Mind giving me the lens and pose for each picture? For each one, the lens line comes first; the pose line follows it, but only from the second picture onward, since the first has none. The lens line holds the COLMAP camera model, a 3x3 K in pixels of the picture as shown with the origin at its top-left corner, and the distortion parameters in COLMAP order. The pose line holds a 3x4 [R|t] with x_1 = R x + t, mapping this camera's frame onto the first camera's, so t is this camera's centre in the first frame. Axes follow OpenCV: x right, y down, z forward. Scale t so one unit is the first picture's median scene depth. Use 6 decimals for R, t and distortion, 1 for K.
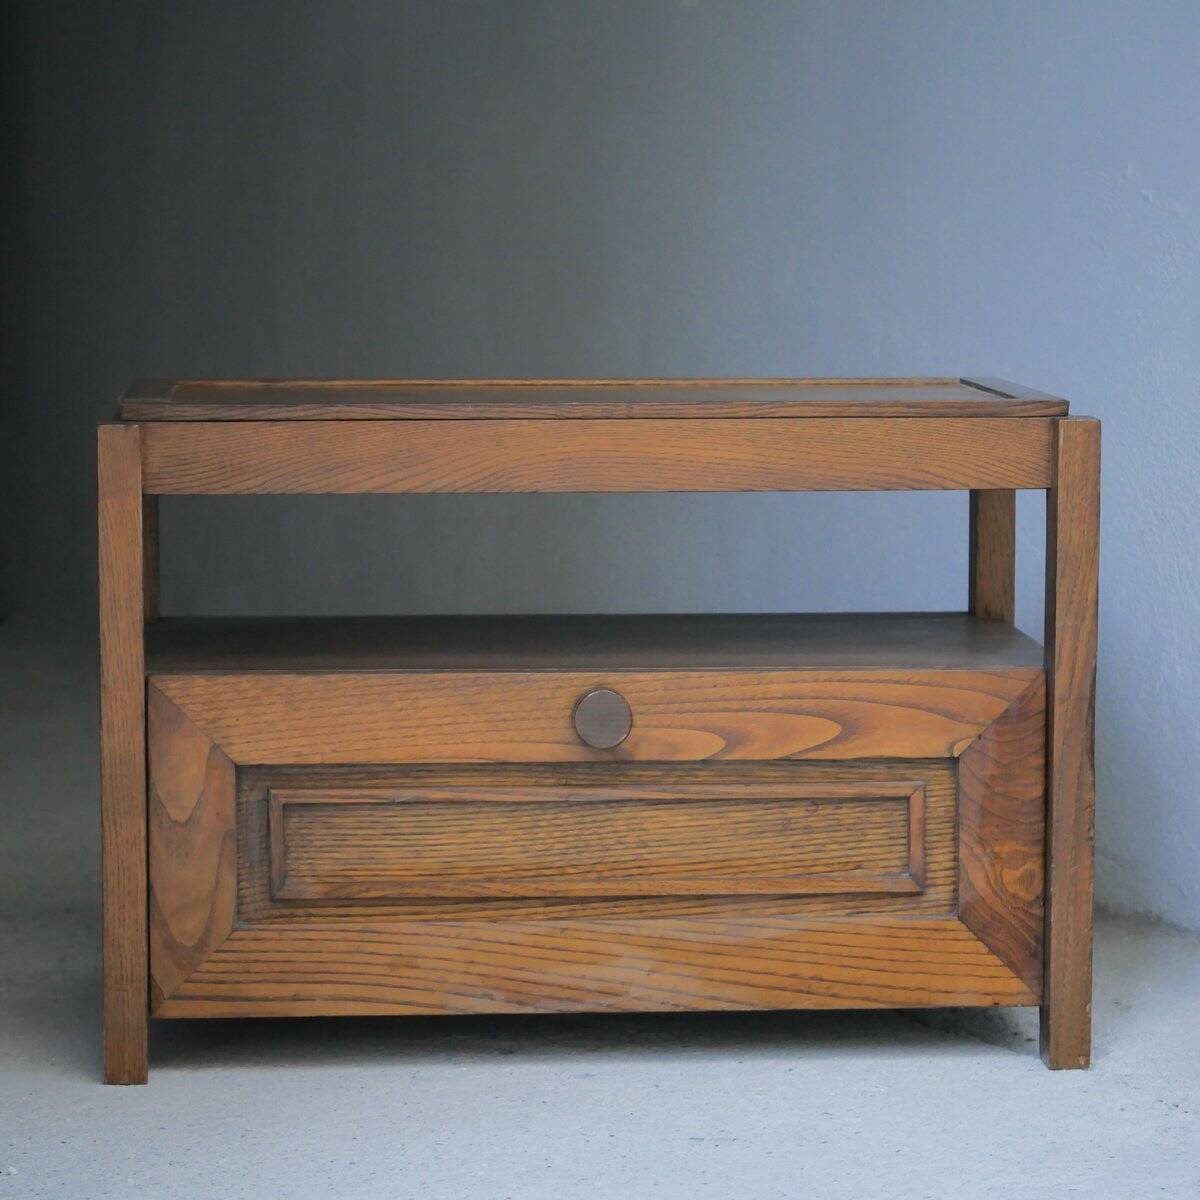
lens RADIAL K [[4500.6, 0, 600.0], [0, 4500.6, 600.0], [0, 0, 1]] dist [-0.044037, -0.169758]
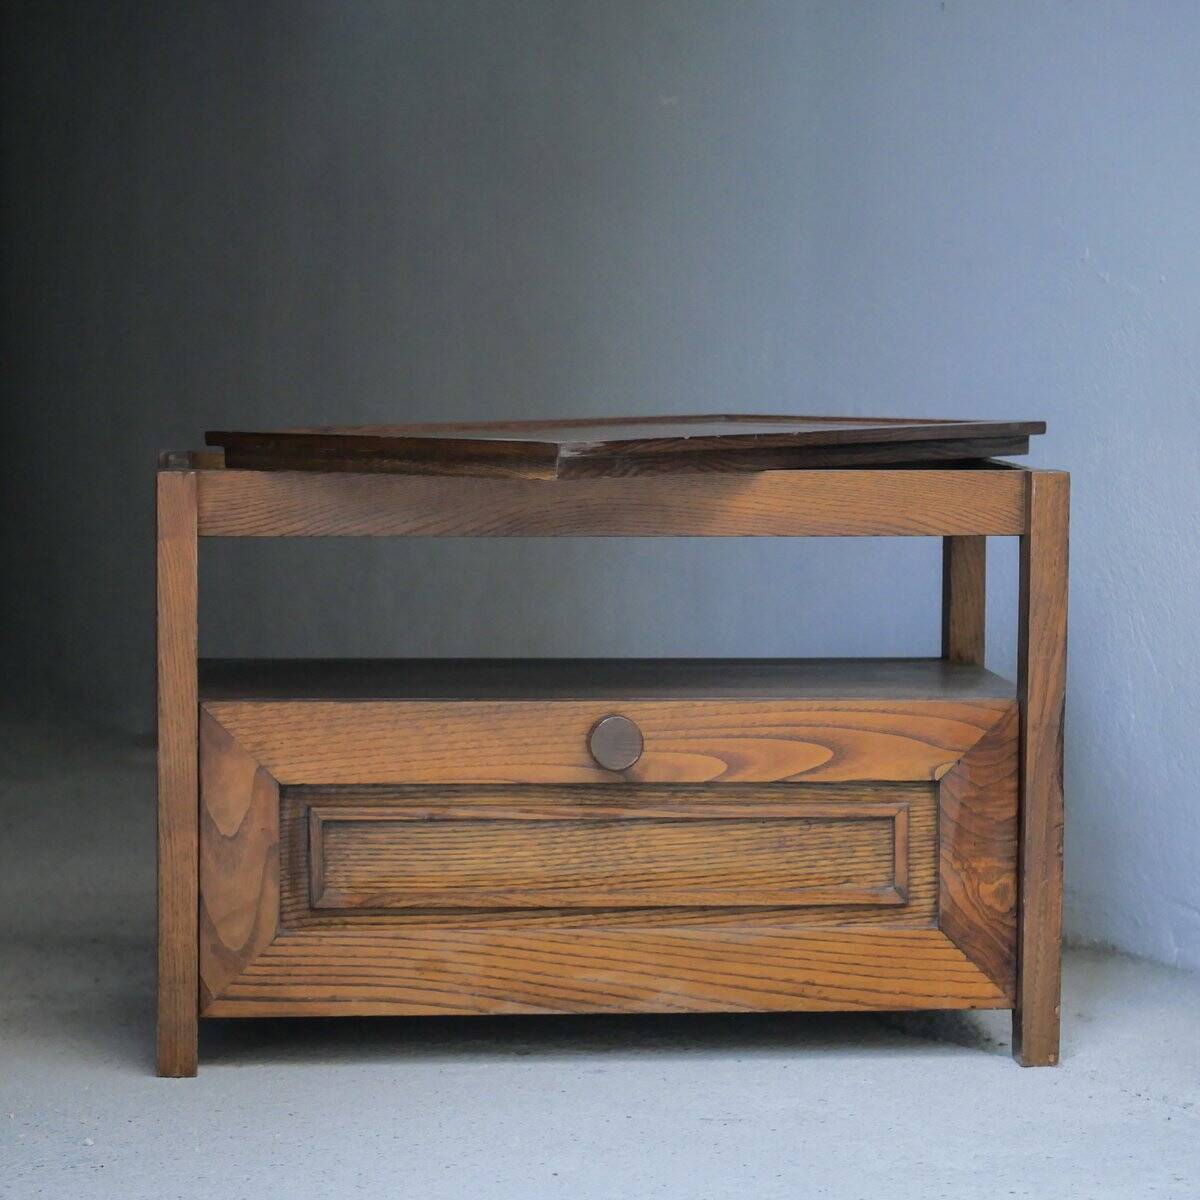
lens RADIAL K [[4500.6, 0, 600.0], [0, 4500.6, 600.0], [0, 0, 1]] dist [-0.044037, -0.169758]
pose [[0.999792, 0.003818, 0.020026, -0.025065], [-0.003217, 0.999545, -0.029987, 0.024224], [-0.020131, 0.029917, 0.999350, -0.094161]]
